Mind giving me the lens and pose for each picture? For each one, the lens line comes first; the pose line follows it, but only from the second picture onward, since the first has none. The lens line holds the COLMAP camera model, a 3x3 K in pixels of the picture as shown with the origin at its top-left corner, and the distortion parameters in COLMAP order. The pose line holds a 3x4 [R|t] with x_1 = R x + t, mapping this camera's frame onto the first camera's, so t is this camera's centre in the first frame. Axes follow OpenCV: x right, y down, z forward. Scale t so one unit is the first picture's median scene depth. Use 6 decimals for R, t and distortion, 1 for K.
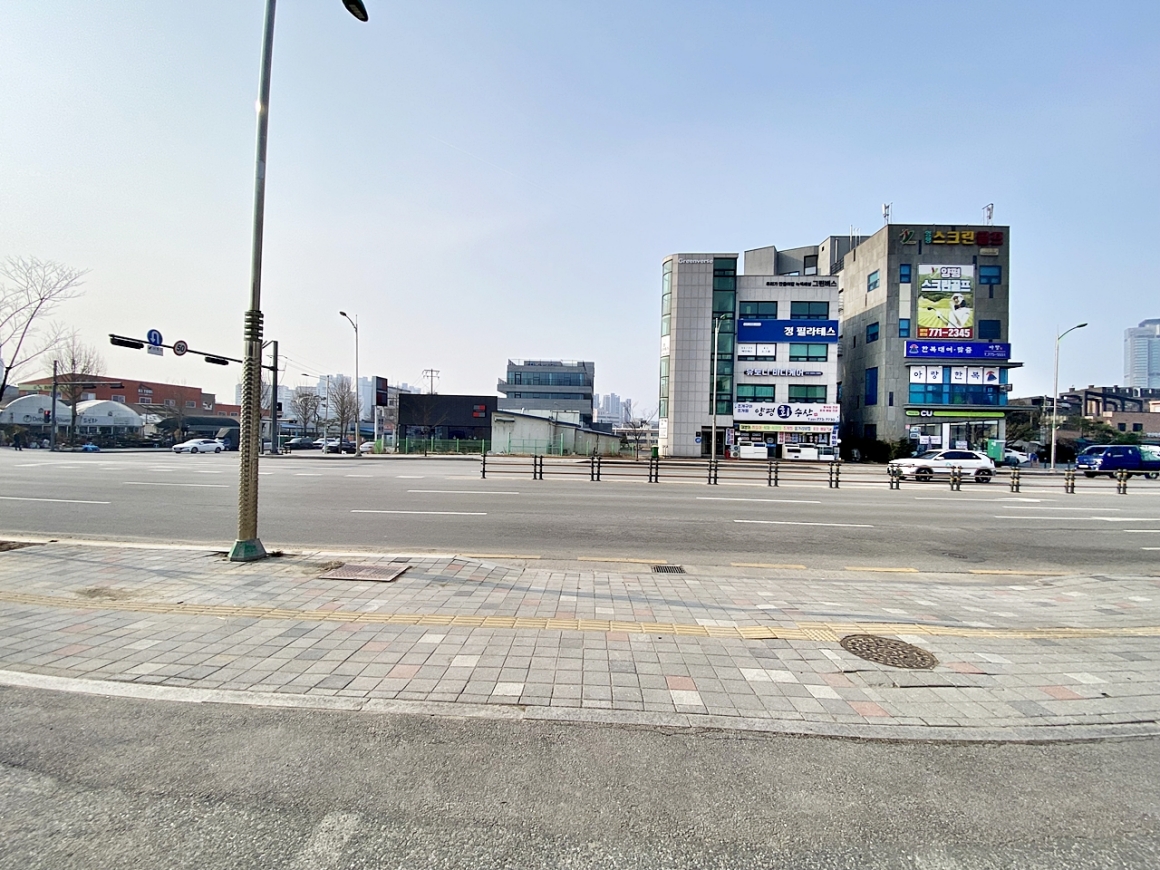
lens RADIAL K [[464.8, 0, 582.0], [0, 464.8, 431.6], [0, 0, 1]] dist [0.032789, -0.026719]
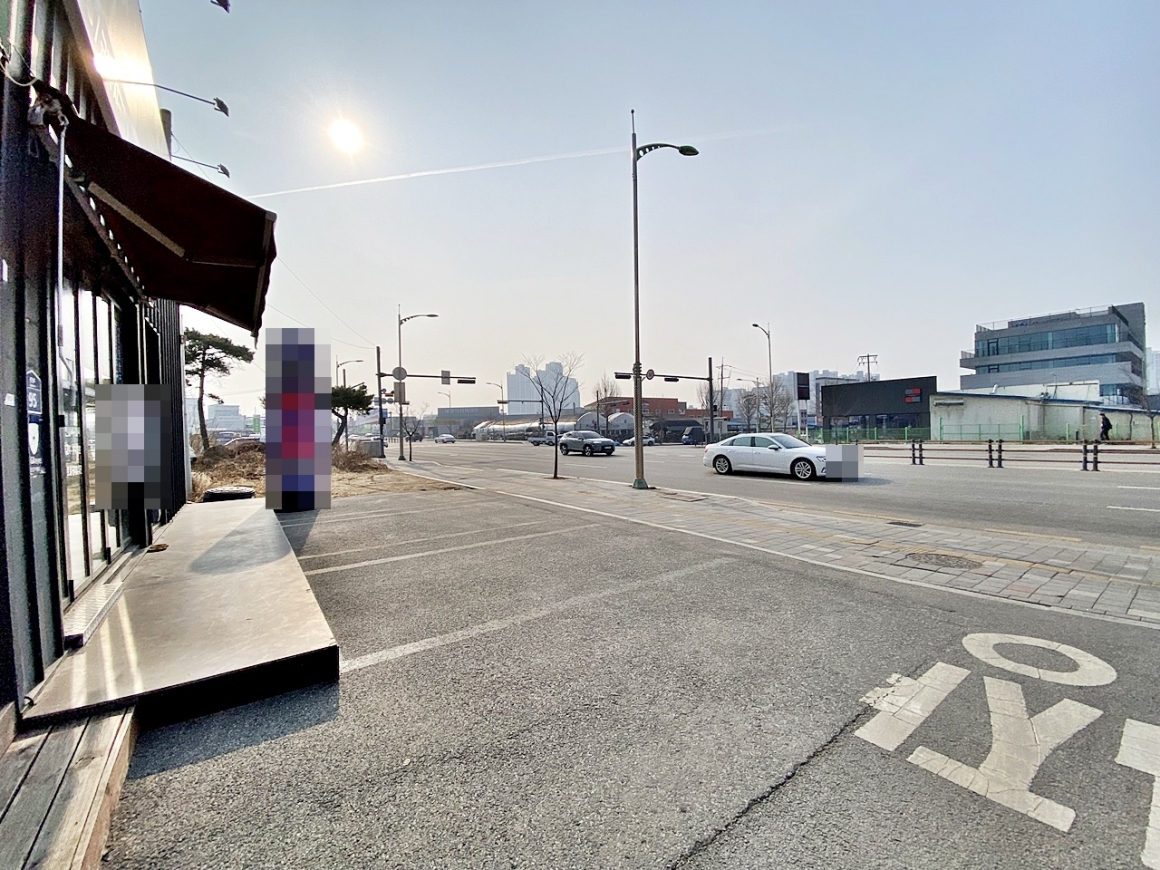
lens RADIAL K [[466.7, 0, 577.9], [0, 466.7, 434.7], [0, 0, 1]] dist [0.024147, -0.022062]
pose [[0.614274, -0.031494, -0.788464, 0.117273], [0.045508, 0.998954, -0.004447, 0.006878], [0.787779, -0.033150, 0.615065, -0.070343]]
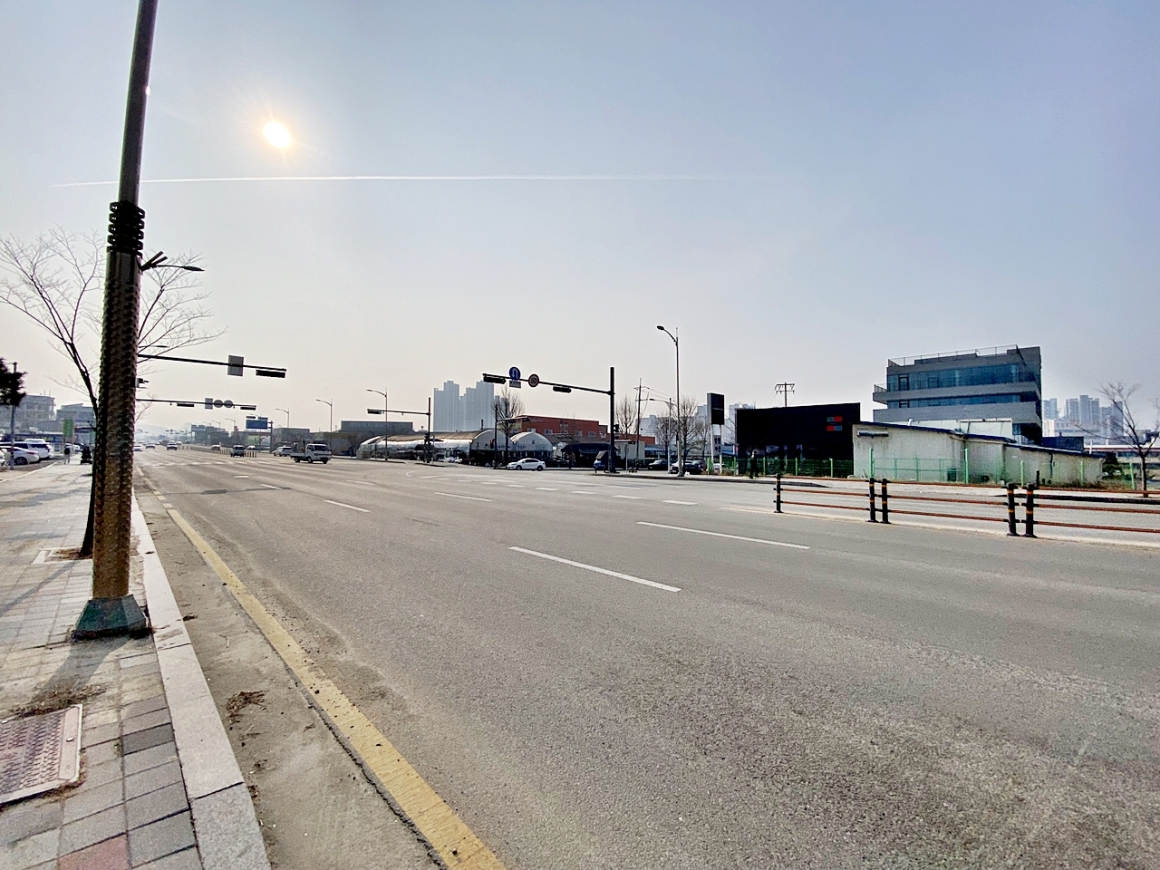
lens RADIAL K [[466.7, 0, 577.9], [0, 466.7, 434.7], [0, 0, 1]] dist [0.024147, -0.022062]
pose [[0.721259, -0.041449, -0.691424, 0.017889], [0.010077, 0.998730, -0.049360, 0.011344], [0.692592, 0.028634, 0.720761, 0.170667]]
